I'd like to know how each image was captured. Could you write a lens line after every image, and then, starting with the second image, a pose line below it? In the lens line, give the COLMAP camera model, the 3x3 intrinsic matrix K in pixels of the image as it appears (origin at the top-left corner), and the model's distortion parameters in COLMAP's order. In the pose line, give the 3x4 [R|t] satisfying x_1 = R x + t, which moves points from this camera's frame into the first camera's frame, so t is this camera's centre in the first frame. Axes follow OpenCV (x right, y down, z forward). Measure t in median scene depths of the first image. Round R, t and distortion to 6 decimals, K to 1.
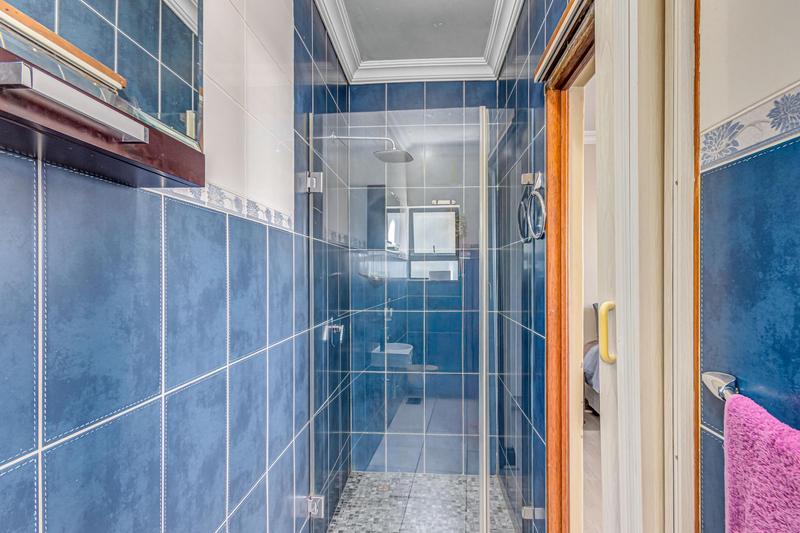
lens RADIAL K [[395.9, 0, 410.3], [0, 395.9, 270.7], [0, 0, 1]] dist [0.001453, -0.000042]
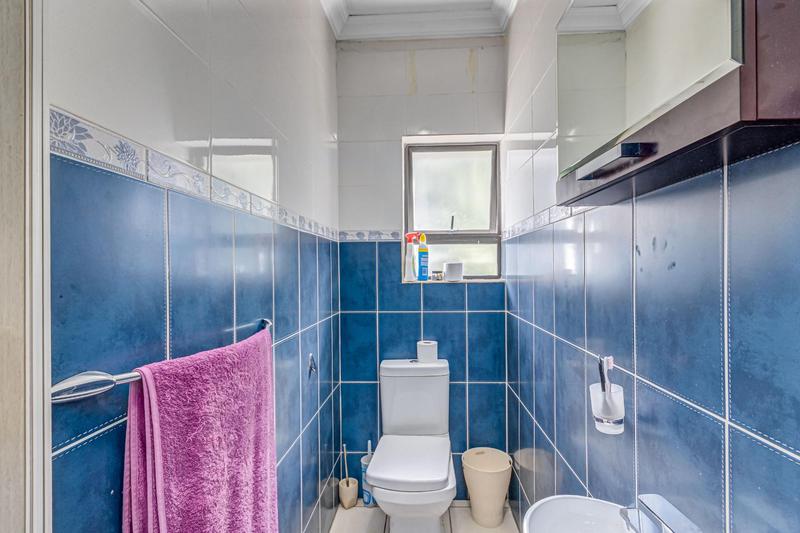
lens RADIAL K [[395.9, 0, 410.3], [0, 395.9, 270.7], [0, 0, 1]] dist [0.001453, -0.000042]
pose [[-0.999791, 0.011402, -0.016968, -0.014797], [0.011417, 0.999935, -0.000788, 0.012117], [0.016958, -0.000981, -0.999856, 2.081858]]
